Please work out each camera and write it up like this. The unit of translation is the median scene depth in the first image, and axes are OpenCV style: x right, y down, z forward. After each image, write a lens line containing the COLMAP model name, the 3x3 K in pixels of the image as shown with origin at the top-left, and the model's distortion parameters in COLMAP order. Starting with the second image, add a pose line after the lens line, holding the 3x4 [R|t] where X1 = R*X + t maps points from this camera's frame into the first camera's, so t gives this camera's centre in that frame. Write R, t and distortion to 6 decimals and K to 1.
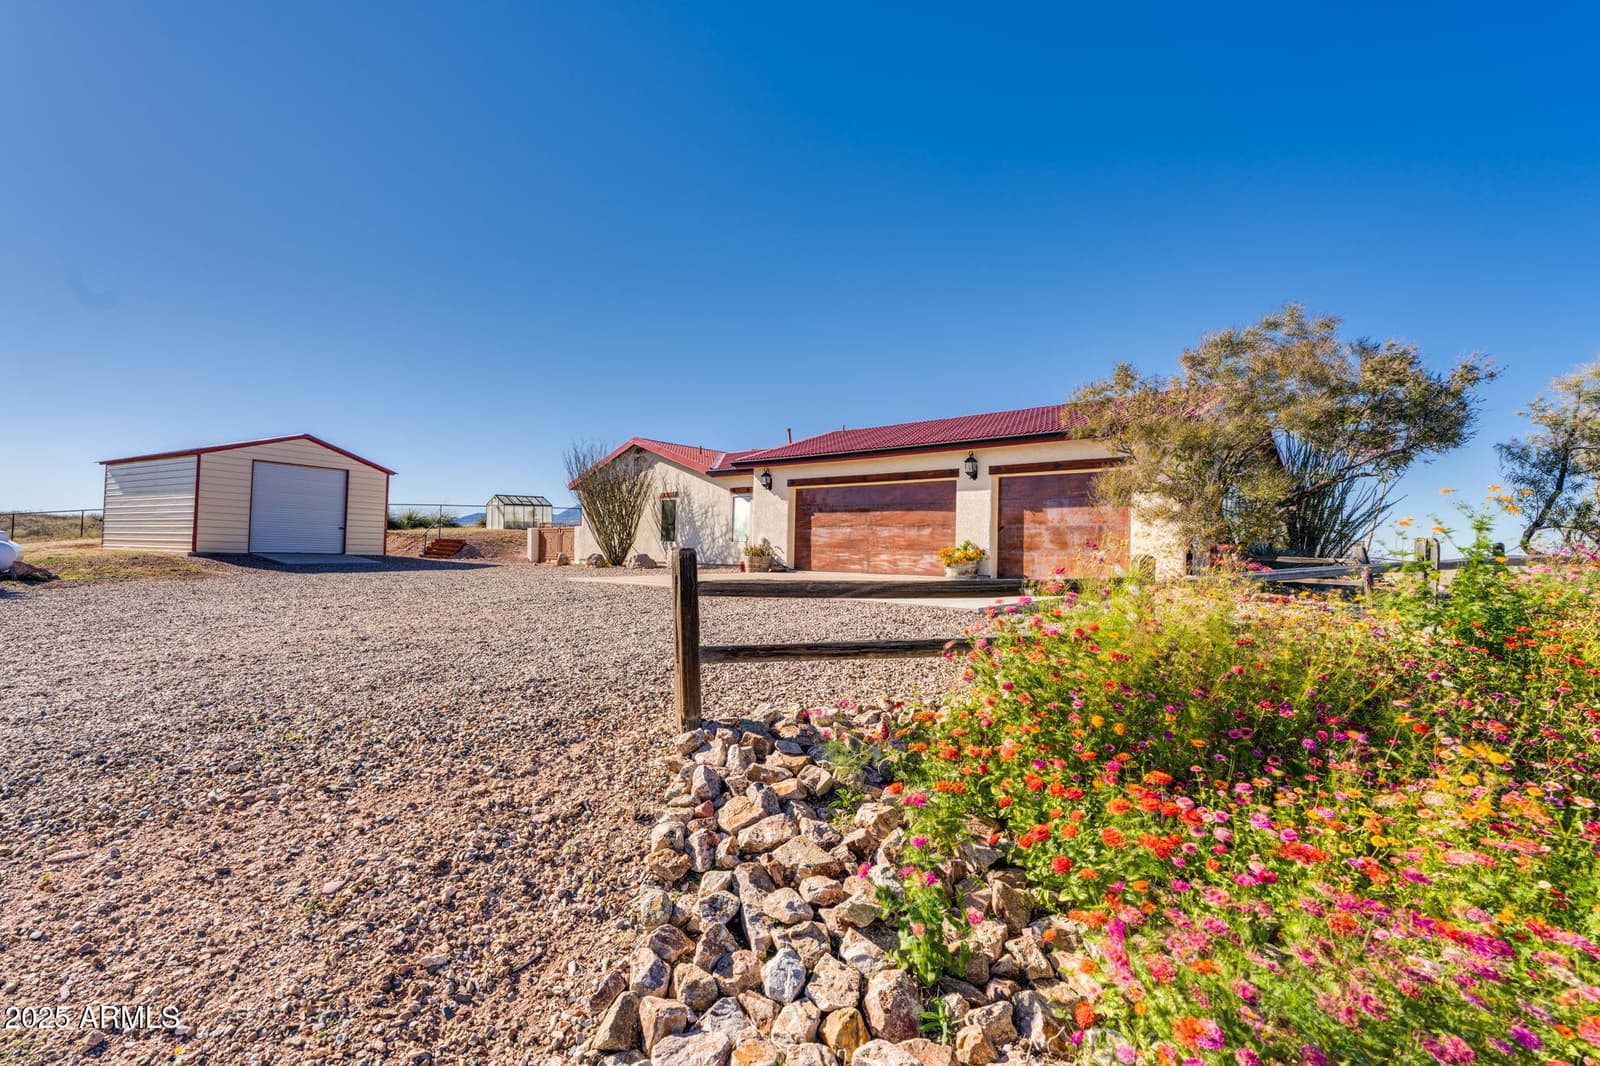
lens RADIAL K [[737.0, 0, 800.0], [0, 737.0, 533.0], [0, 0, 1]] dist [-0.005261, -0.000209]
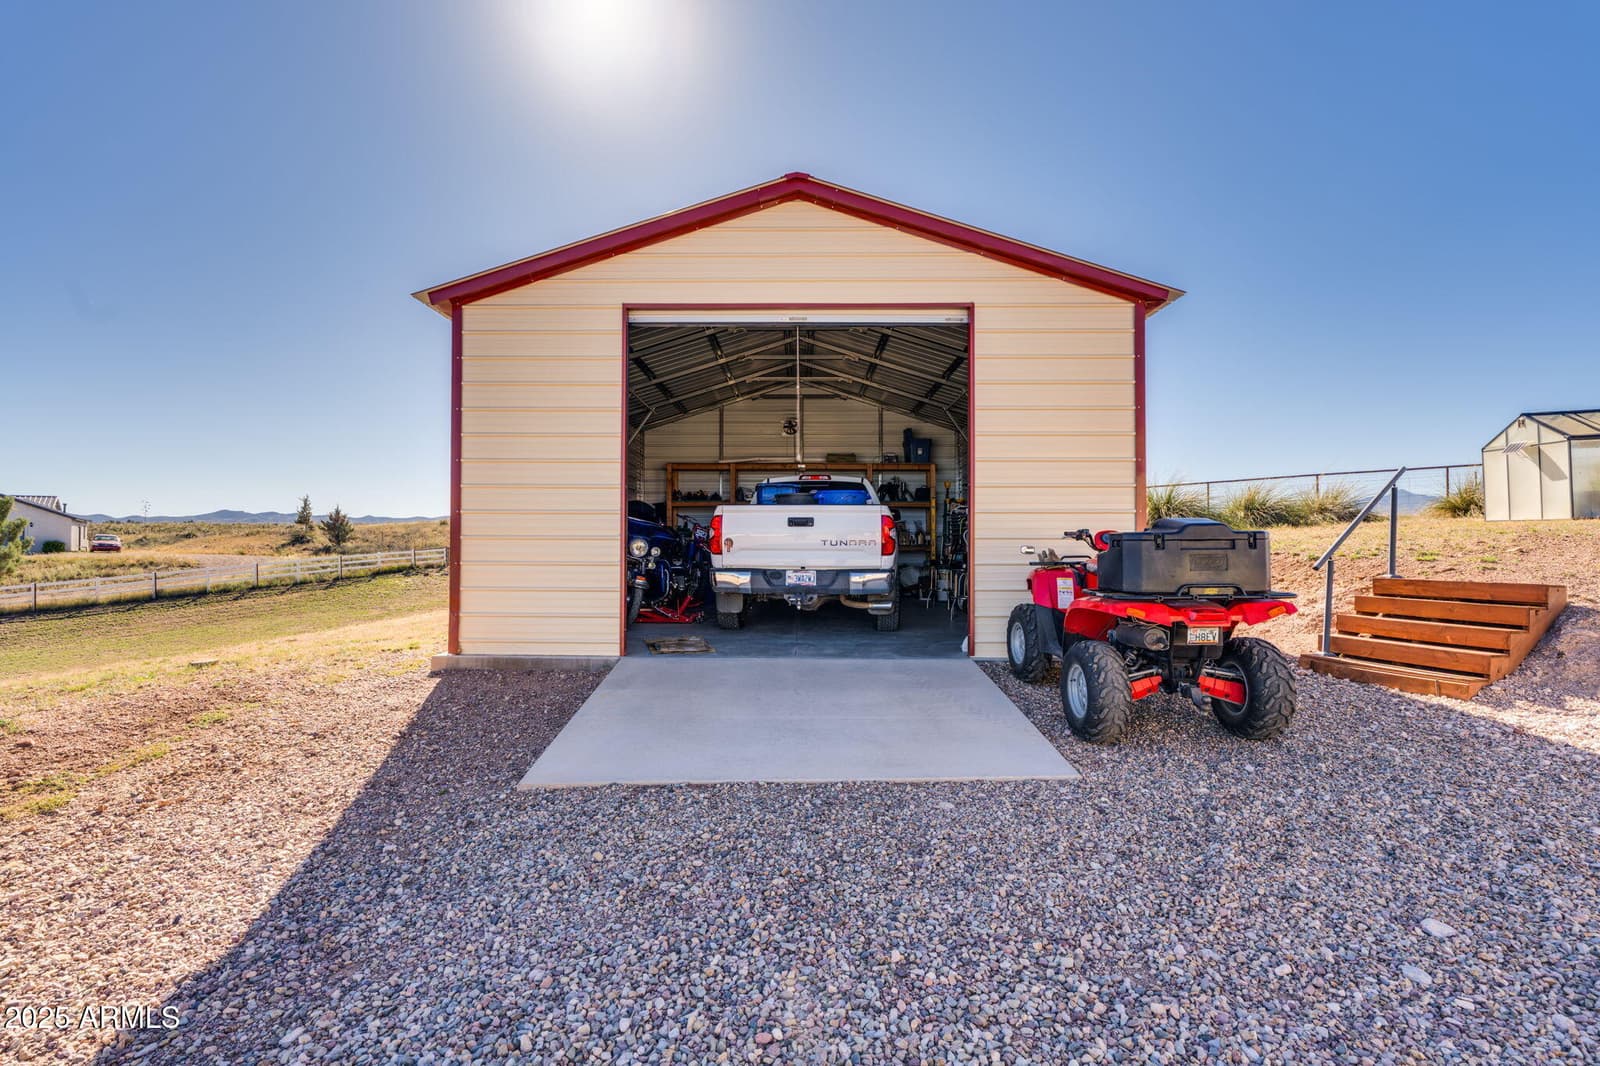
lens RADIAL K [[737.0, 0, 800.0], [0, 737.0, 533.0], [0, 0, 1]] dist [-0.005261, -0.000209]
pose [[0.503025, -0.031607, -0.863694, -0.632985], [0.040307, 0.999102, -0.013087, -0.015643], [0.863331, -0.028230, 0.503847, 1.195557]]
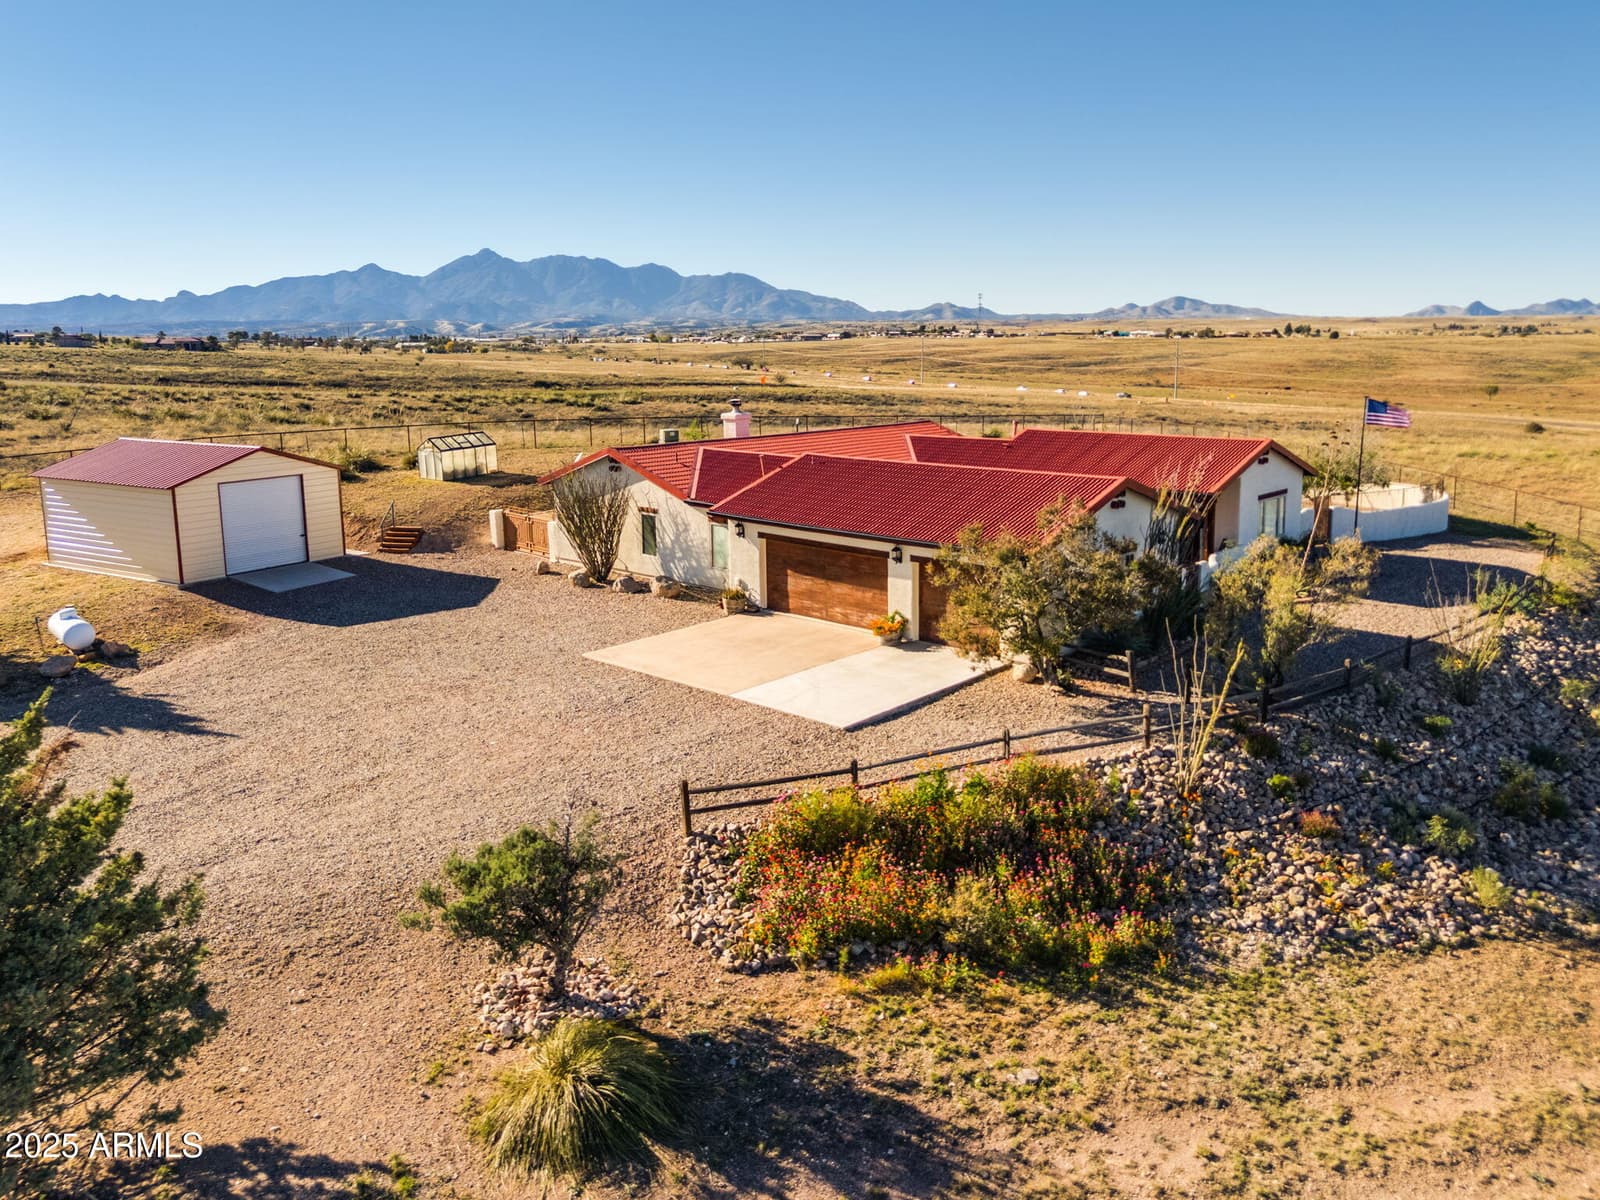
lens RADIAL K [[1227.5, 0, 838.1], [0, 1227.5, 521.6], [0, 0, 1]] dist [0.067643, -0.065062]
pose [[0.999557, -0.028742, -0.007768, 0.119261], [0.029664, 0.983707, 0.177316, -0.411664], [0.002545, -0.177468, 0.984123, -0.826692]]
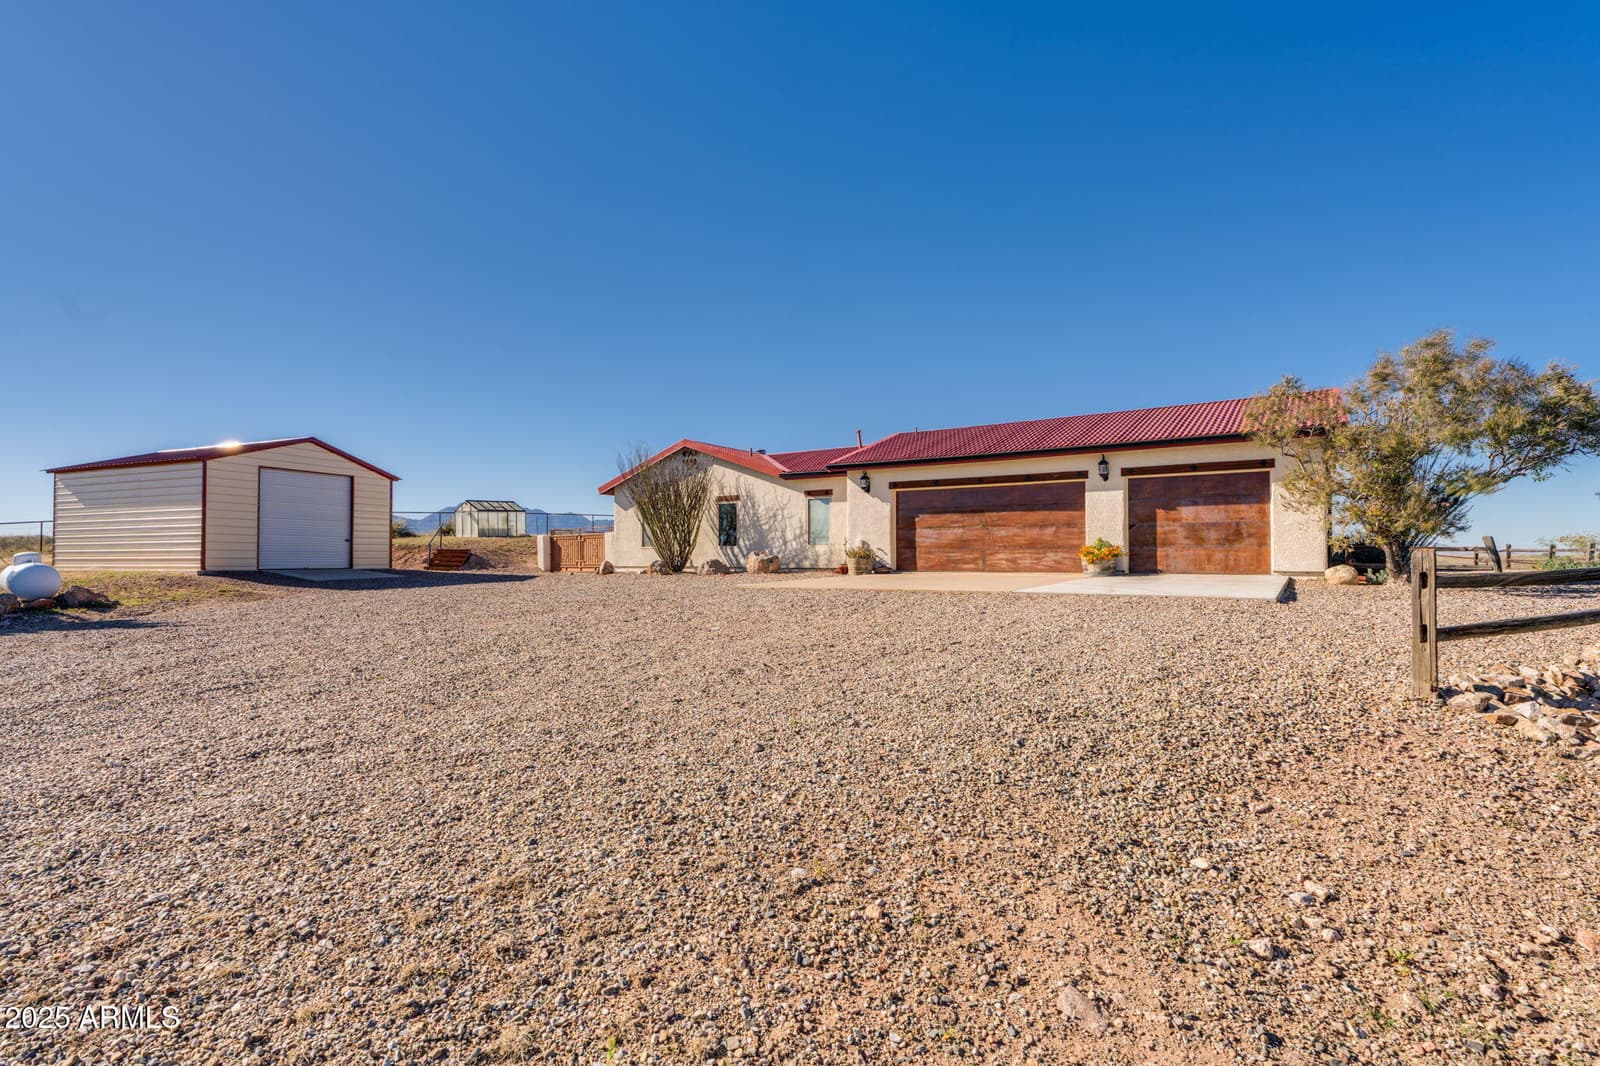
lens RADIAL K [[768.8, 0, 800.0], [0, 768.8, 533.0], [0, 0, 1]] dist [-0.010180, -0.000662]
pose [[0.990010, -0.021447, 0.139357, -0.286749], [0.021416, 0.999769, 0.001723, -0.006986], [-0.139362, 0.001279, 0.990241, -0.028073]]
